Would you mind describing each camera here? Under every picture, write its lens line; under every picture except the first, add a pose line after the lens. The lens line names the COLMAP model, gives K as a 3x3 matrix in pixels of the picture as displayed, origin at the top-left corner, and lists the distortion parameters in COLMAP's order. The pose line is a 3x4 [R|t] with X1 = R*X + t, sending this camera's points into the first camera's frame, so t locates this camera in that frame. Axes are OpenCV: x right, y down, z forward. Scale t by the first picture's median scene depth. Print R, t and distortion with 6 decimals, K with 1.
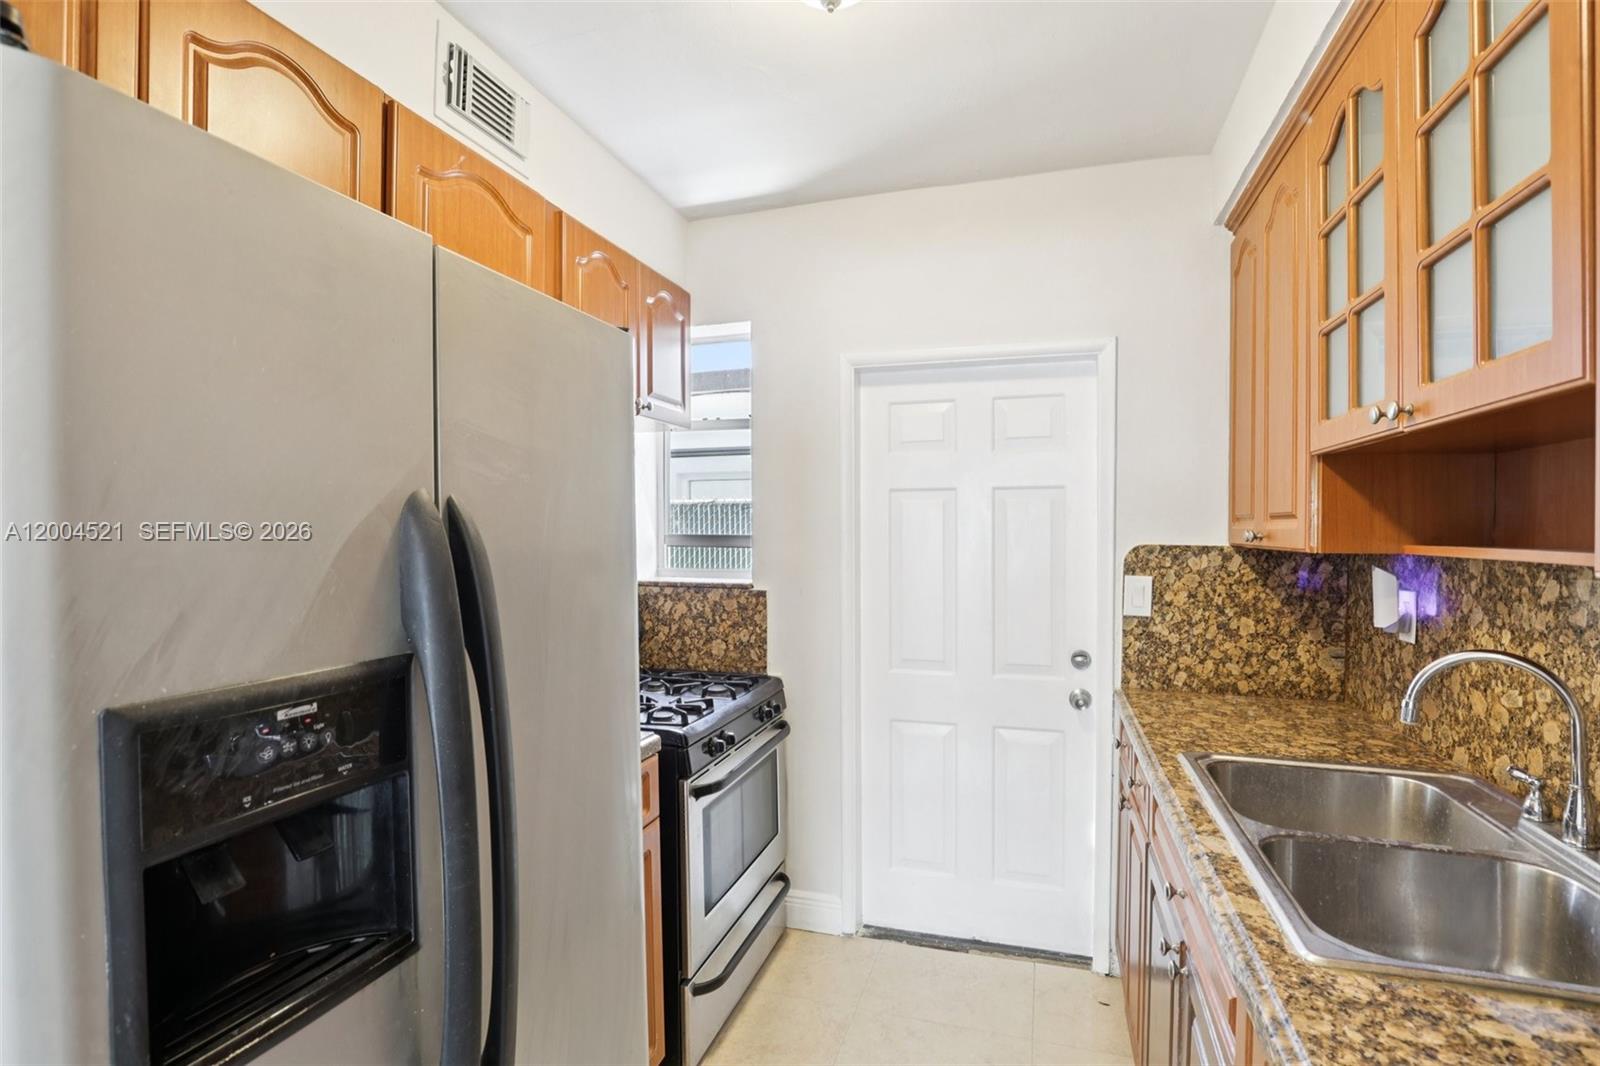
lens RADIAL K [[751.8, 0, 815.0], [0, 751.8, 534.7], [0, 0, 1]] dist [-0.034073, 0.008960]
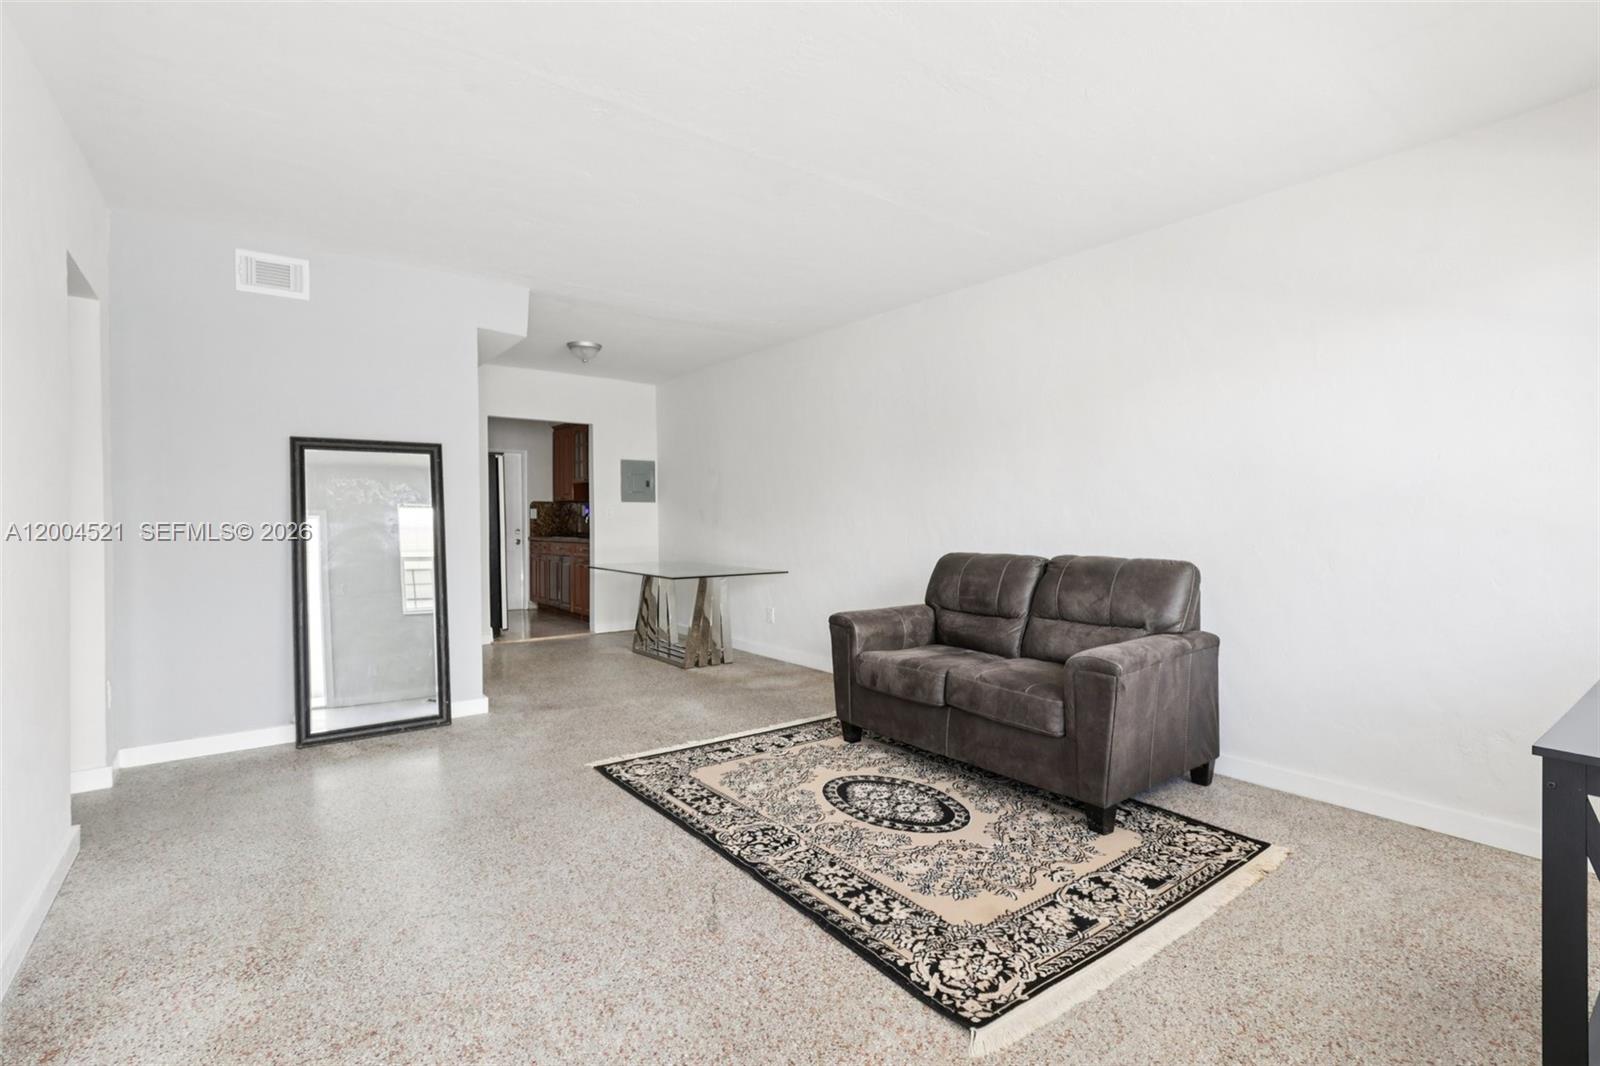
lens RADIAL K [[742.5, 0, 800.0], [0, 742.5, 533.0], [0, 0, 1]] dist [-0.001948, -0.000163]
pose [[0.596090, -0.018448, 0.802706, -2.037006], [0.011342, 0.999830, 0.014555, 0.150061], [-0.802837, 0.000428, 0.596198, -2.695478]]
